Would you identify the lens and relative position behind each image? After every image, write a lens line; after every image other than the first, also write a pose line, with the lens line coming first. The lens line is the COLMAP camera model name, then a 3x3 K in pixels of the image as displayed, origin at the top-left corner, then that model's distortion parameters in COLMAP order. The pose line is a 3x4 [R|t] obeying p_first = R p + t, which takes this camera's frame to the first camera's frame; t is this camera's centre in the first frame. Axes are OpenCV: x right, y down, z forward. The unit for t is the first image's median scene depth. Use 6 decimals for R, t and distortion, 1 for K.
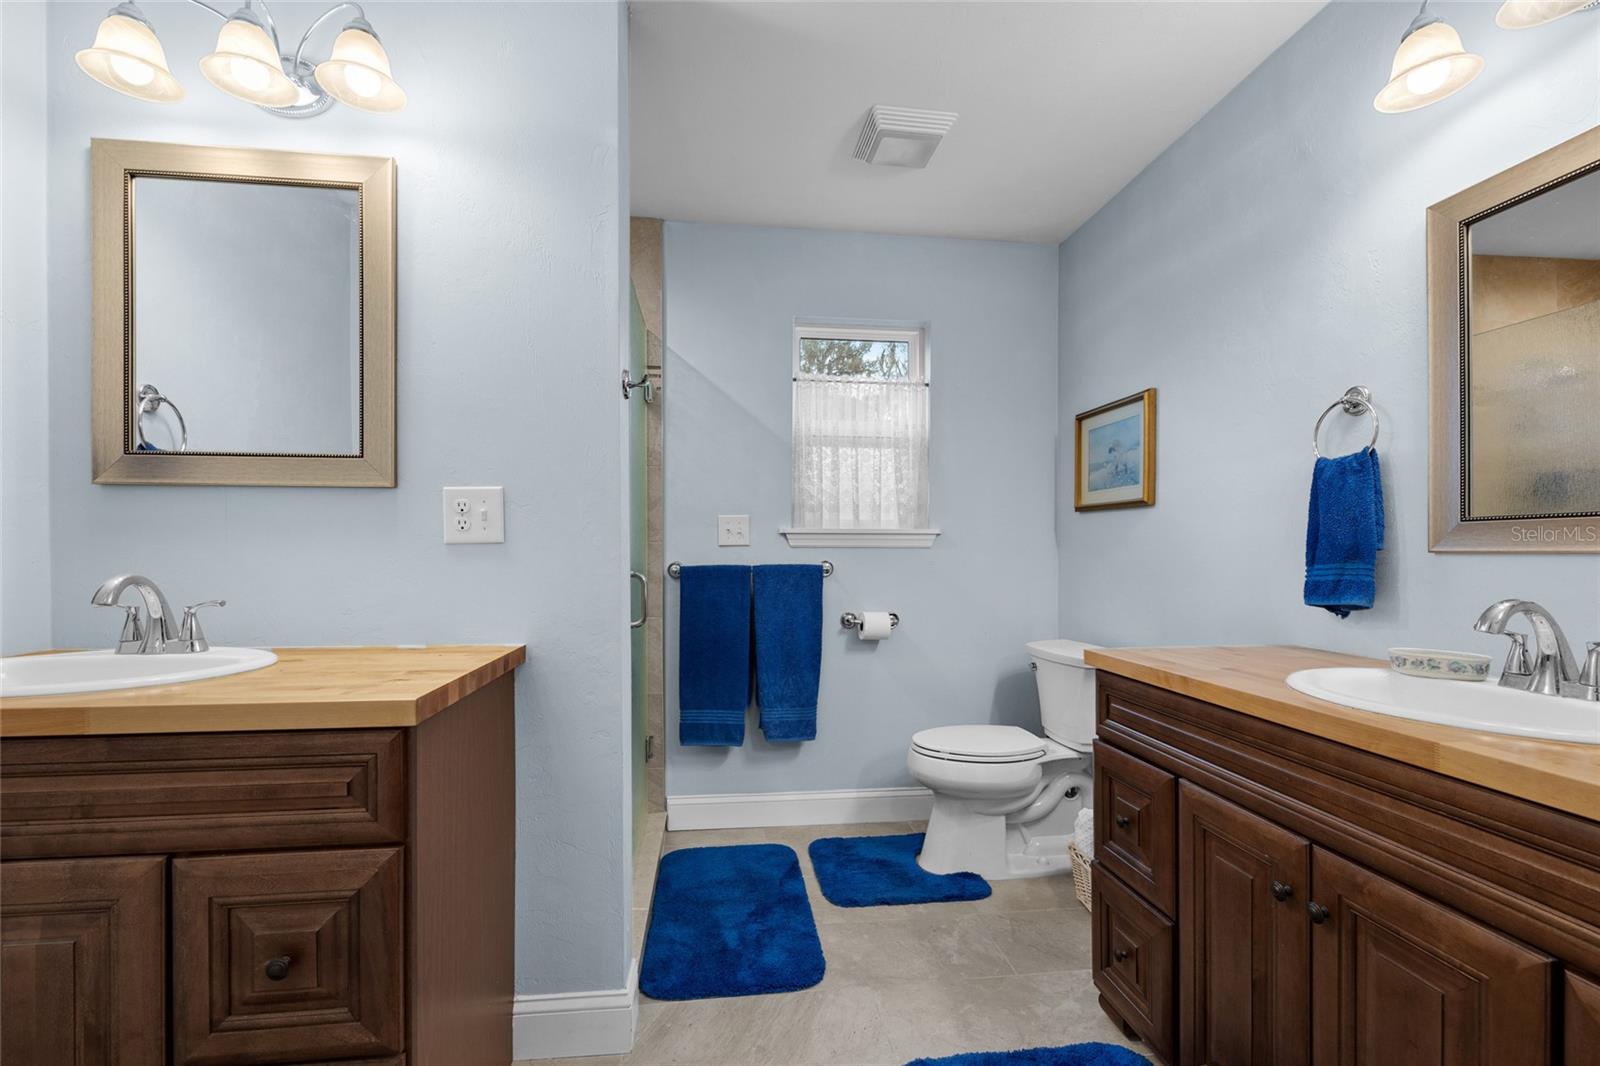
lens RADIAL K [[672.1, 0, 794.0], [0, 672.1, 547.6], [0, 0, 1]] dist [0.001269, 0.001109]
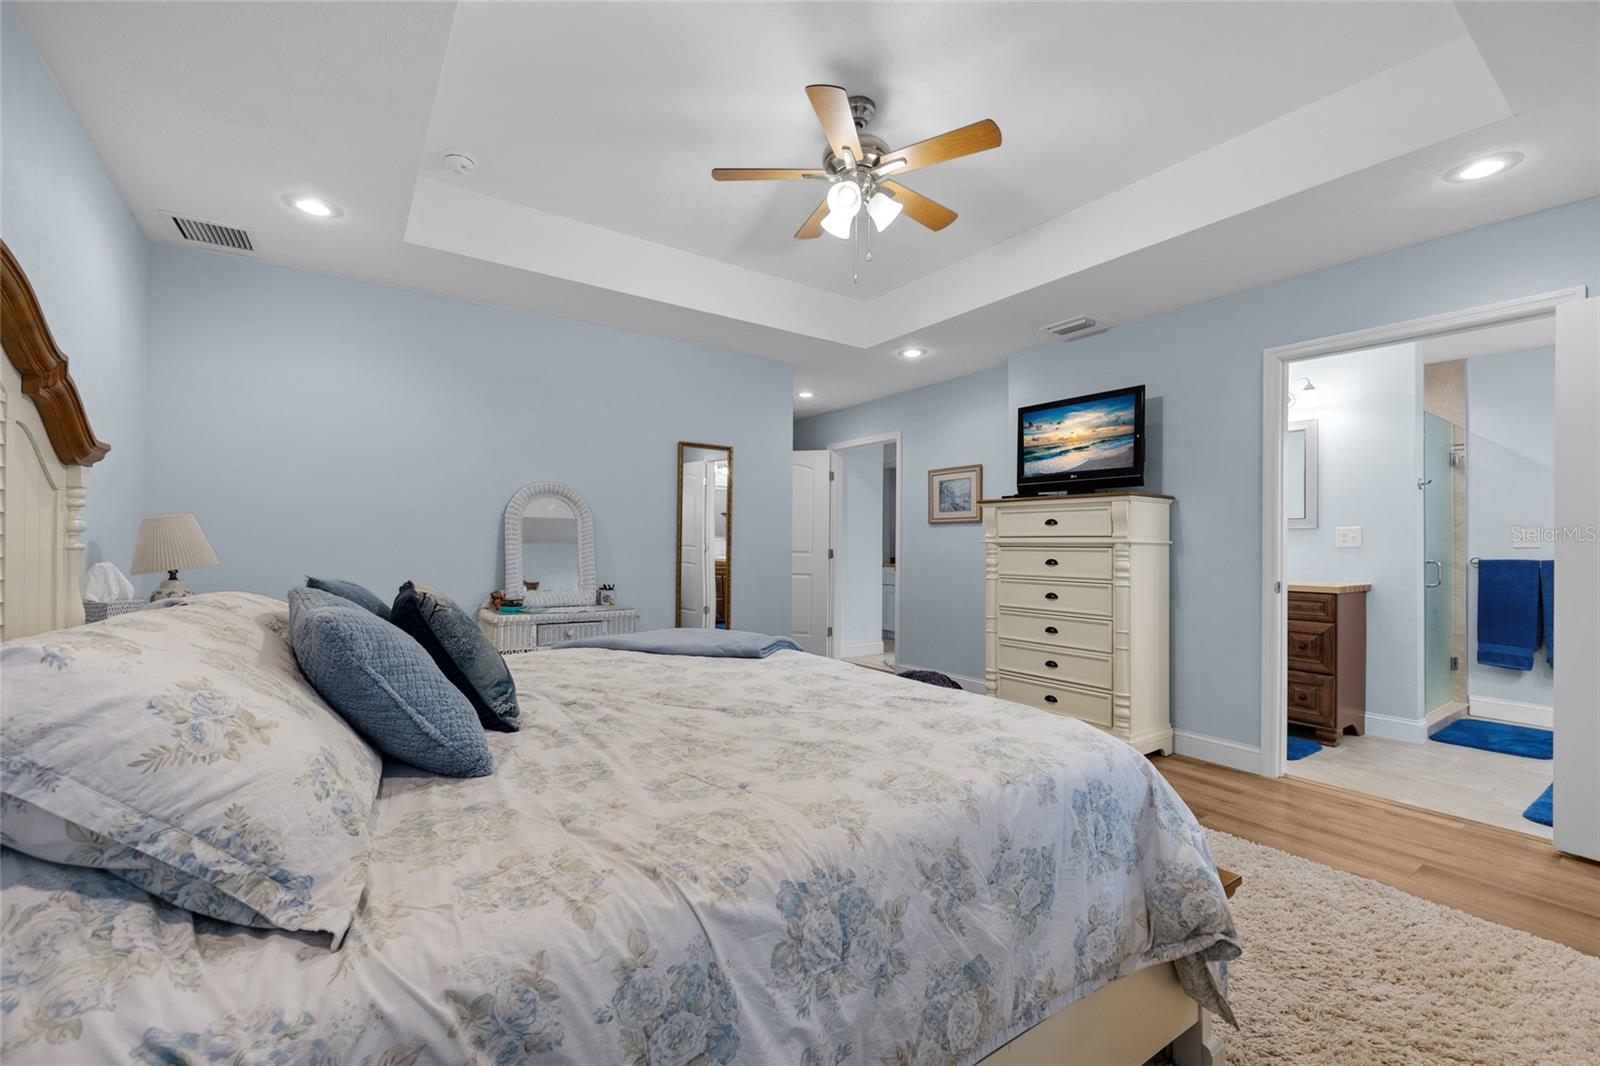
lens RADIAL K [[672.1, 0, 793.2], [0, 672.1, 547.0], [0, 0, 1]] dist [0.001269, 0.001109]
pose [[0.476744, 0.001534, -0.879041, 0.515456], [-0.001662, 0.999998, 0.000844, -0.003840], [0.879041, 0.001059, 0.476745, -1.377522]]
